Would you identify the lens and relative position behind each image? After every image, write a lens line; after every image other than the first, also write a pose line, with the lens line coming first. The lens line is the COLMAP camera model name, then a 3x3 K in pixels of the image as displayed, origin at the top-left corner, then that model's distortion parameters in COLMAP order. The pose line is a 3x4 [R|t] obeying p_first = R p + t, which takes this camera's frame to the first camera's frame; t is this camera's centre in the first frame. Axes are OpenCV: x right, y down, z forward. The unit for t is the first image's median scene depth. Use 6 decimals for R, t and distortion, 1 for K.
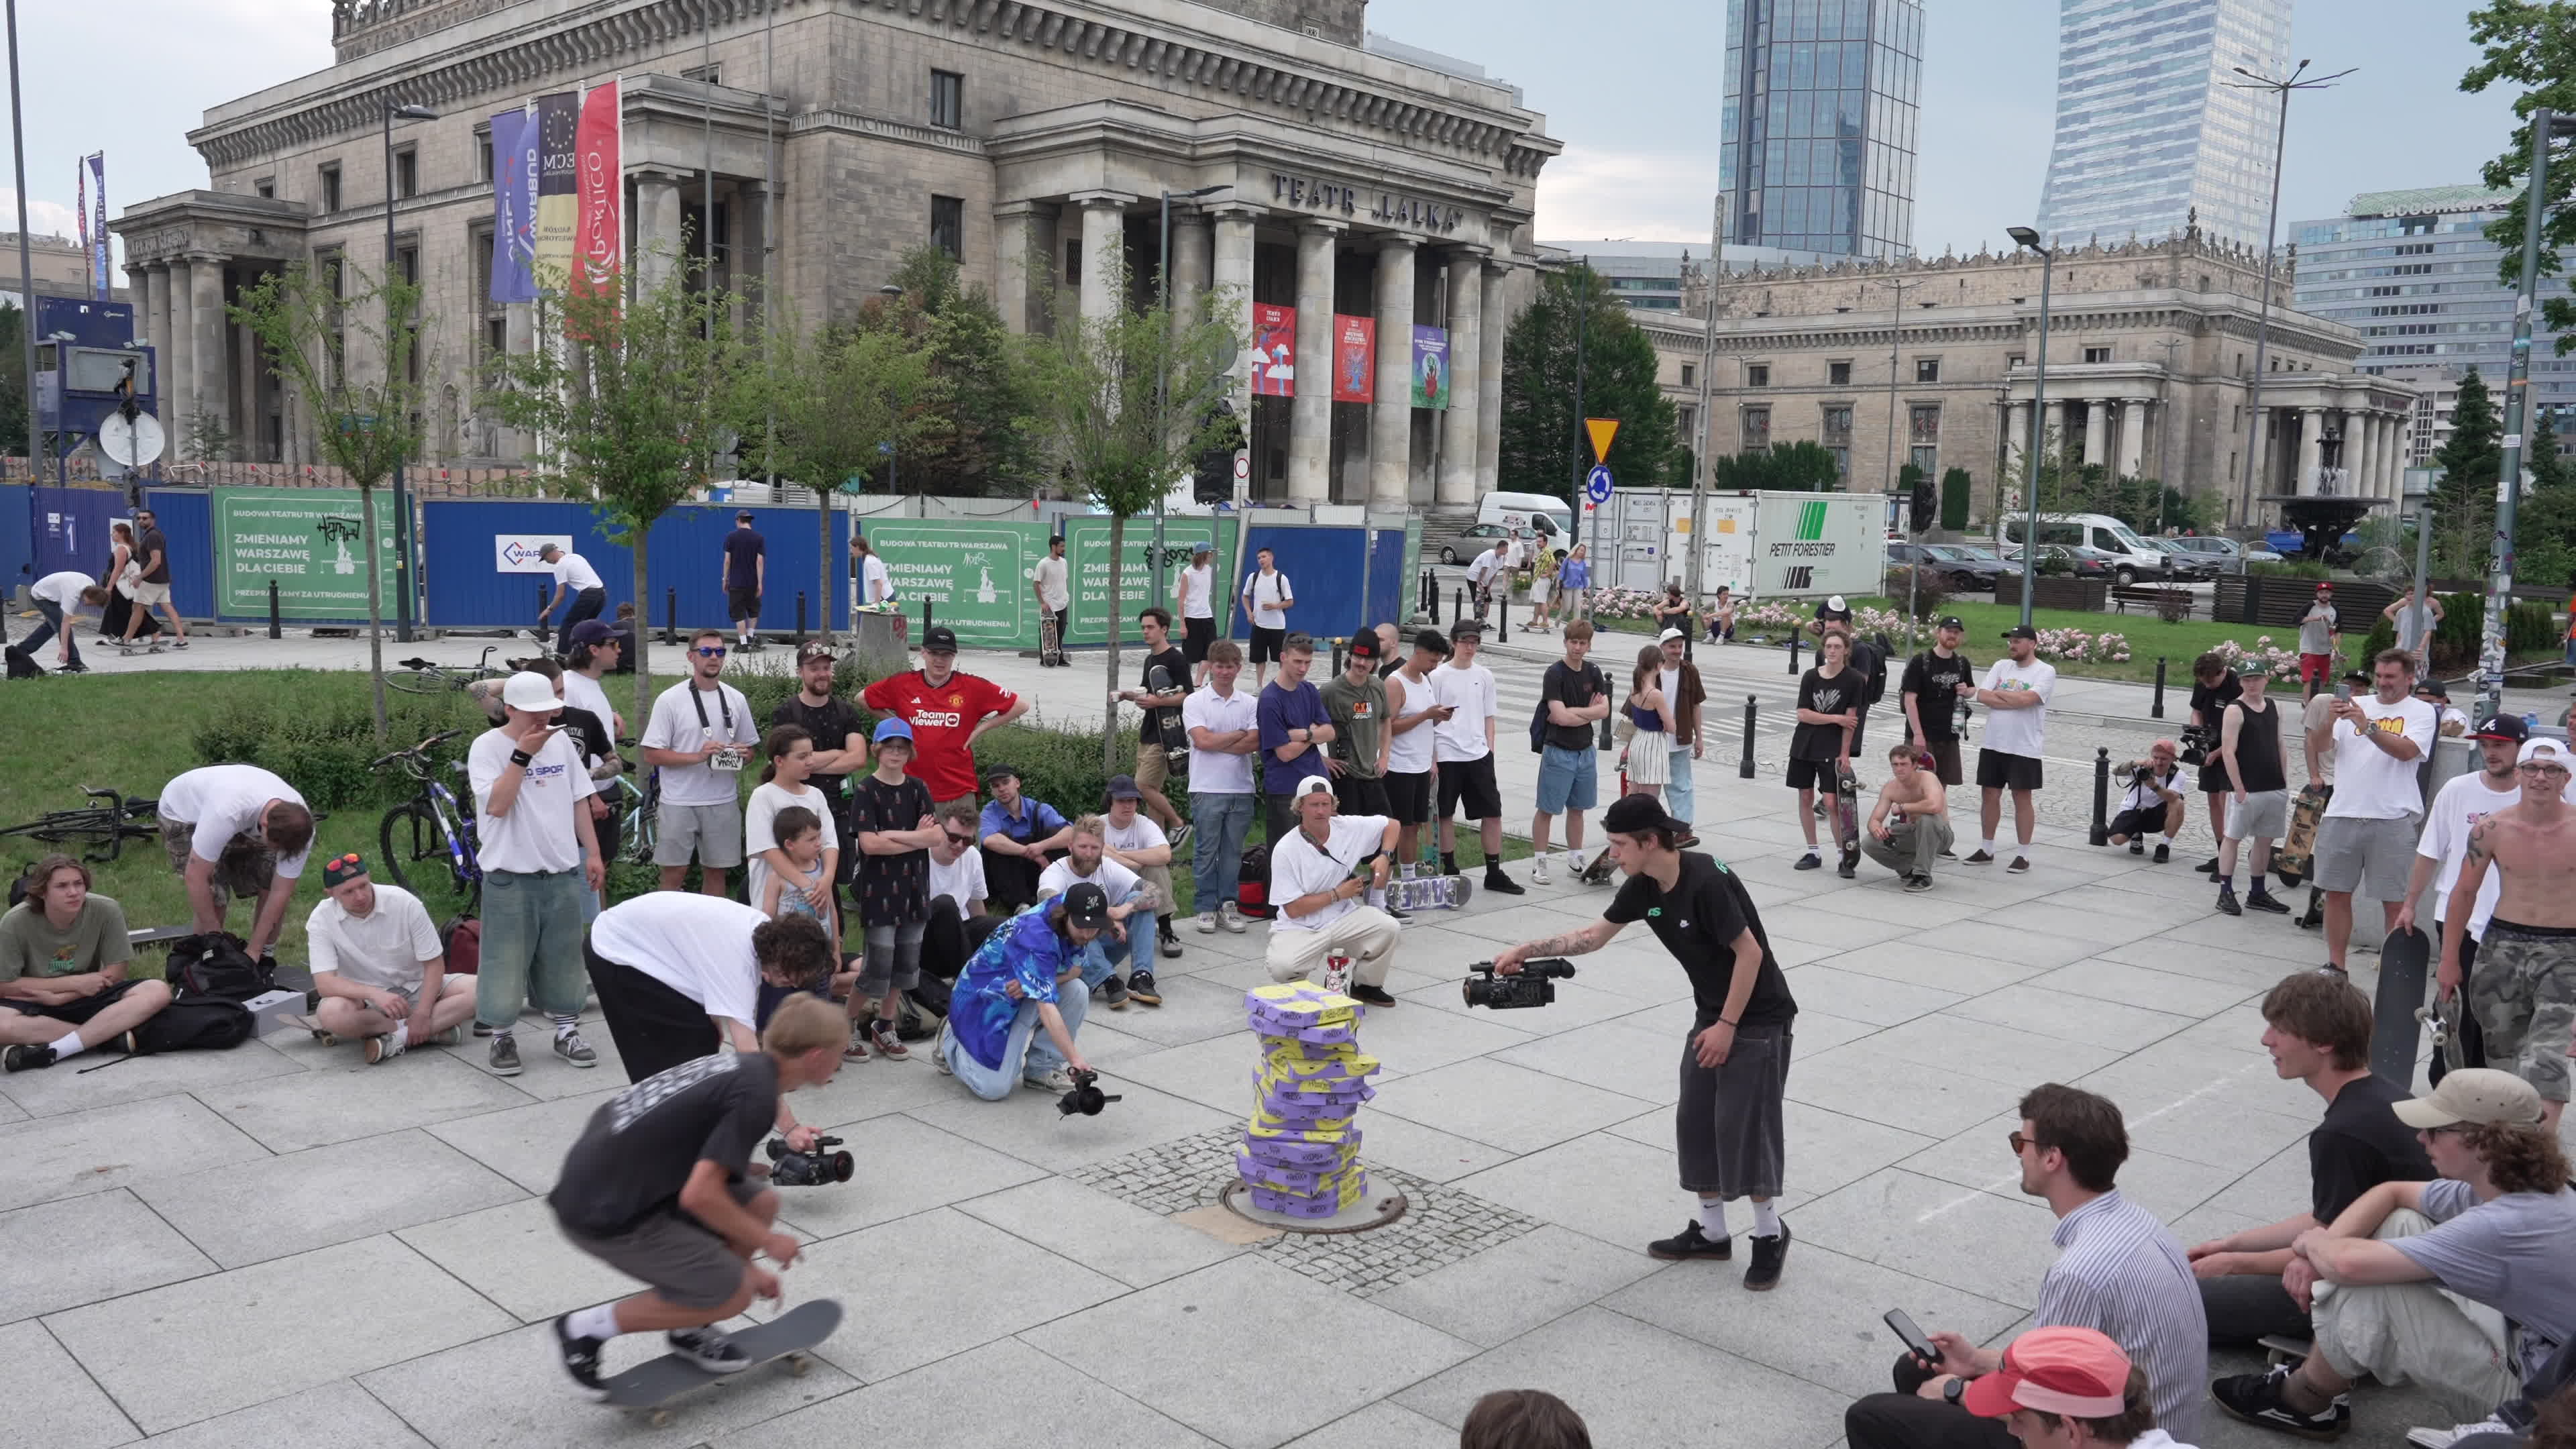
lens RADIAL K [[1942.1, 0, 1286.1], [0, 1942.1, 734.3], [0, 0, 1]] dist [-0.010763, 0.017412]
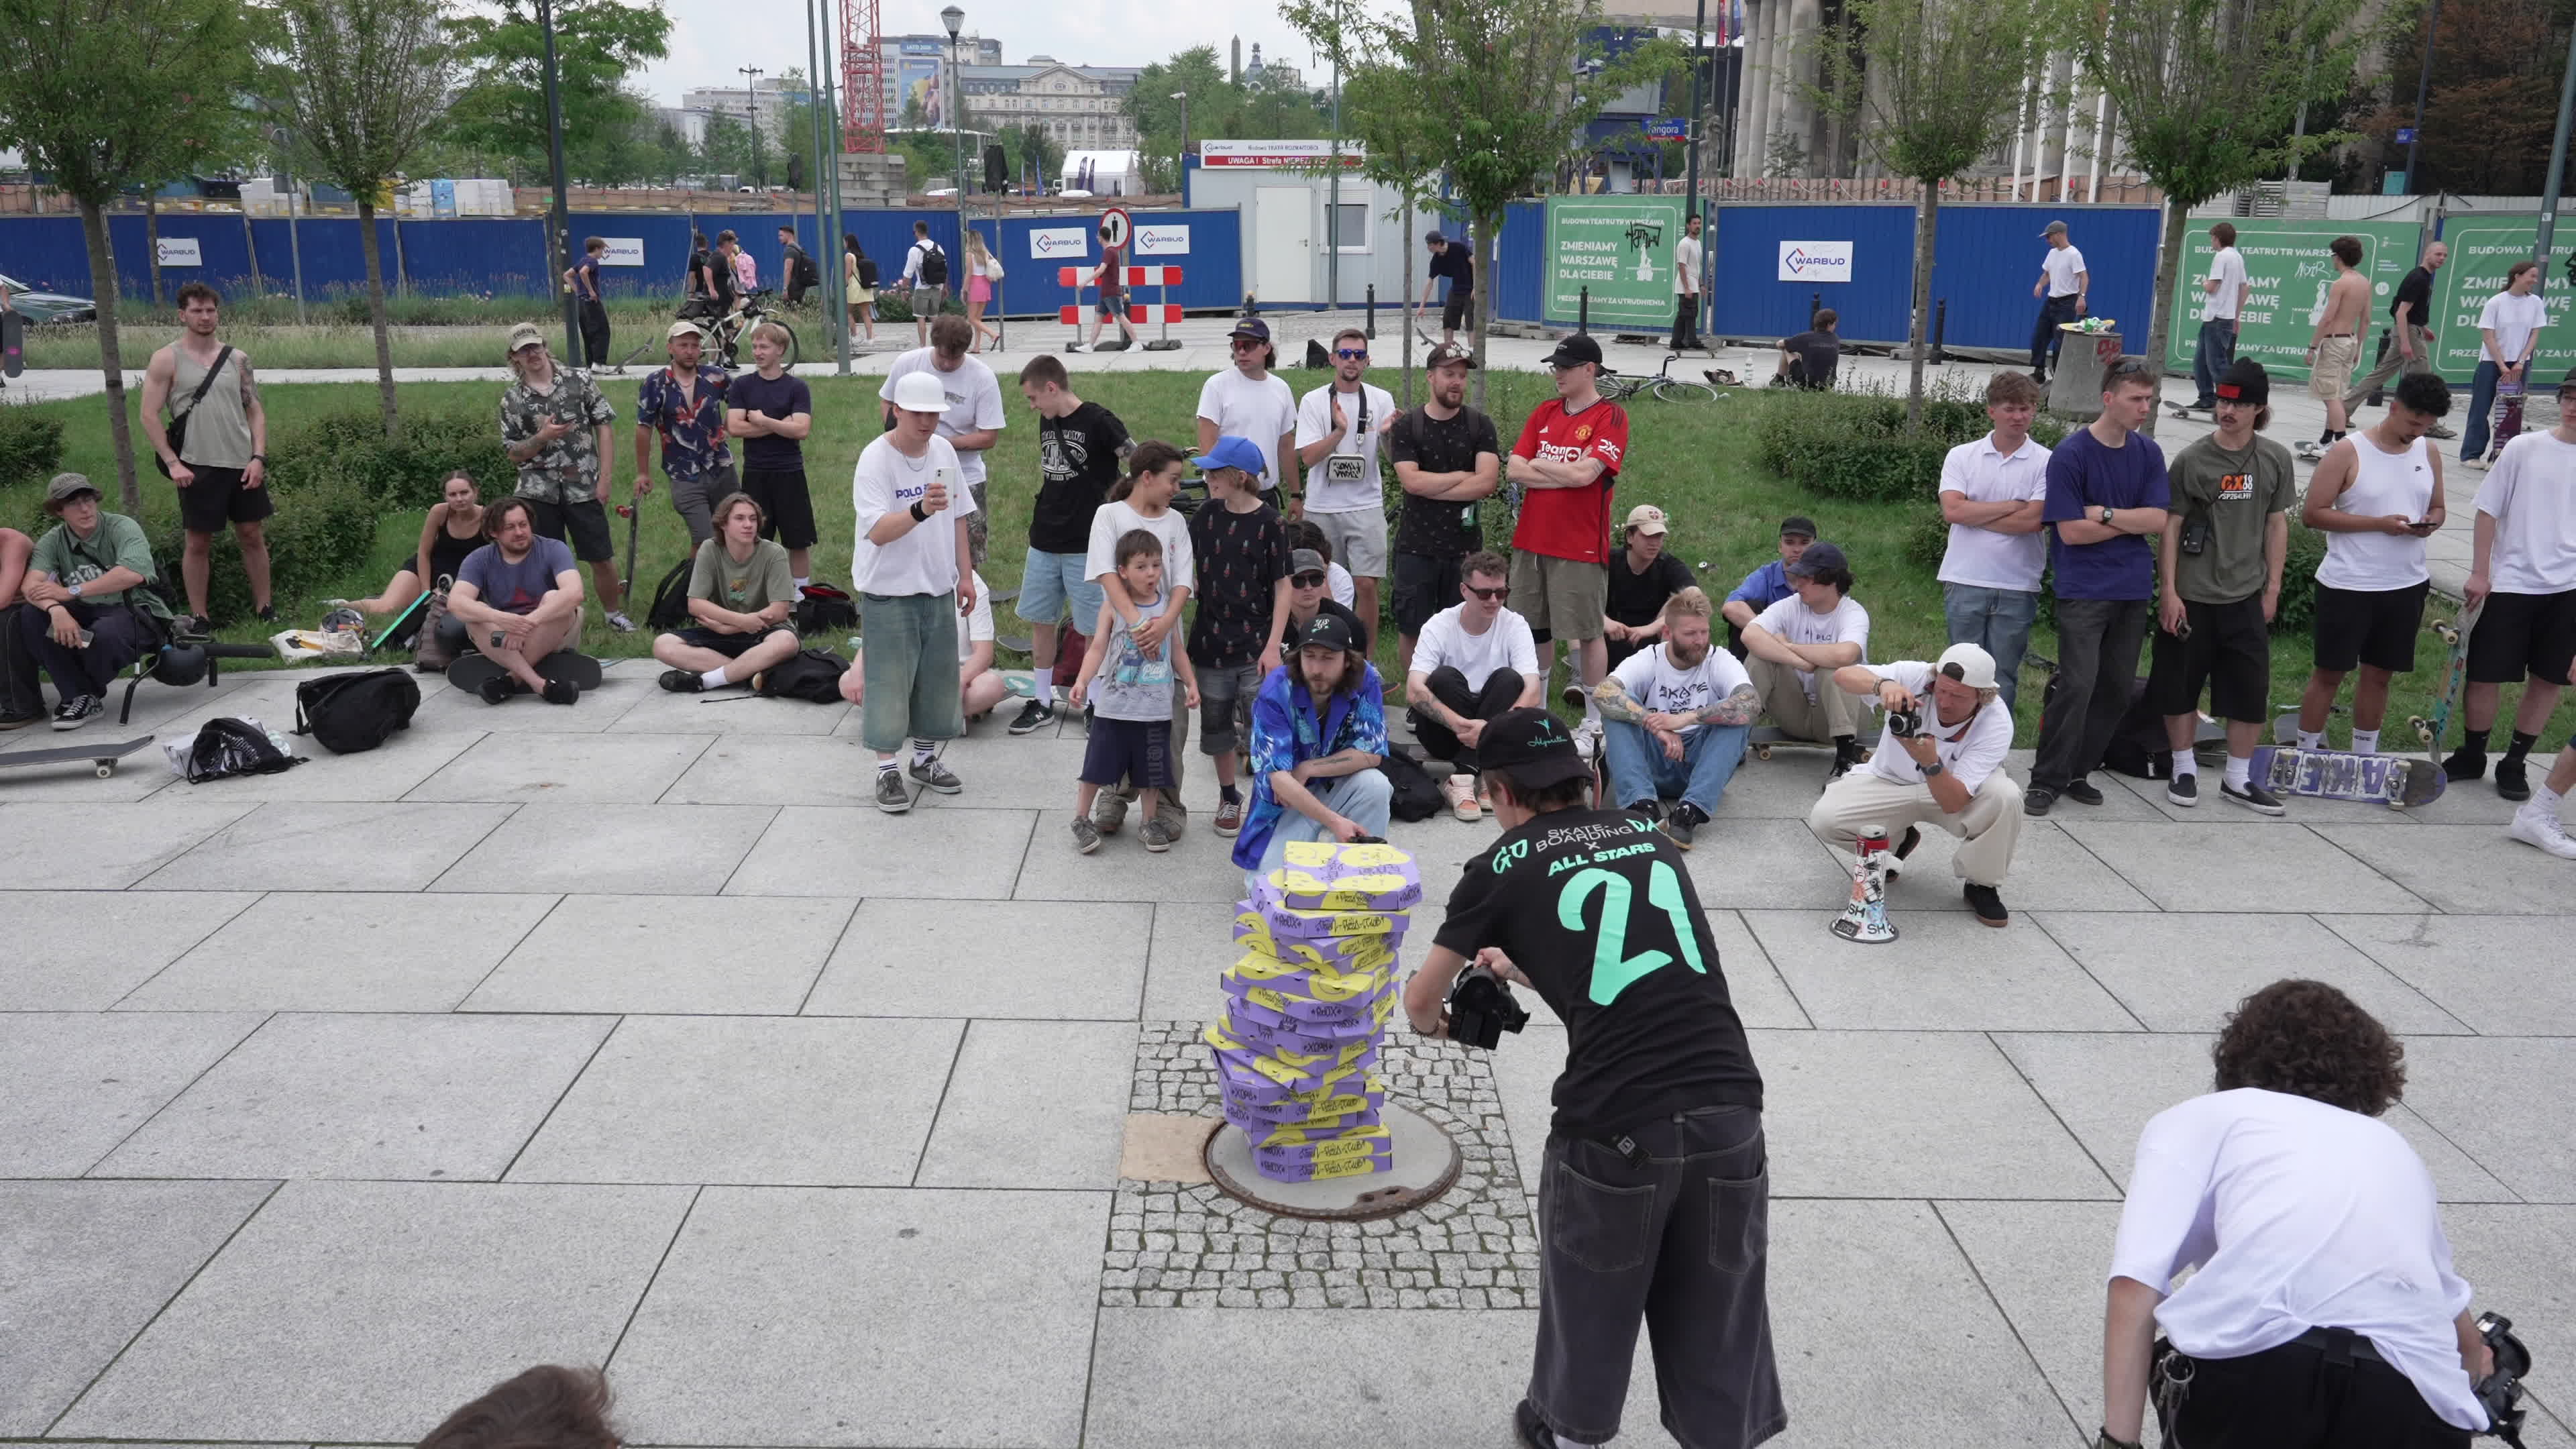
lens RADIAL K [[1942.1, 0, 1283.9], [0, 1942.1, 714.5], [0, 0, 1]] dist [-0.010763, 0.017412]
pose [[0.700553, 0.165215, -0.694211, 0.290434], [-0.073237, 0.984338, 0.160357, -0.018389], [0.709832, -0.061496, 0.701681, 0.312494]]
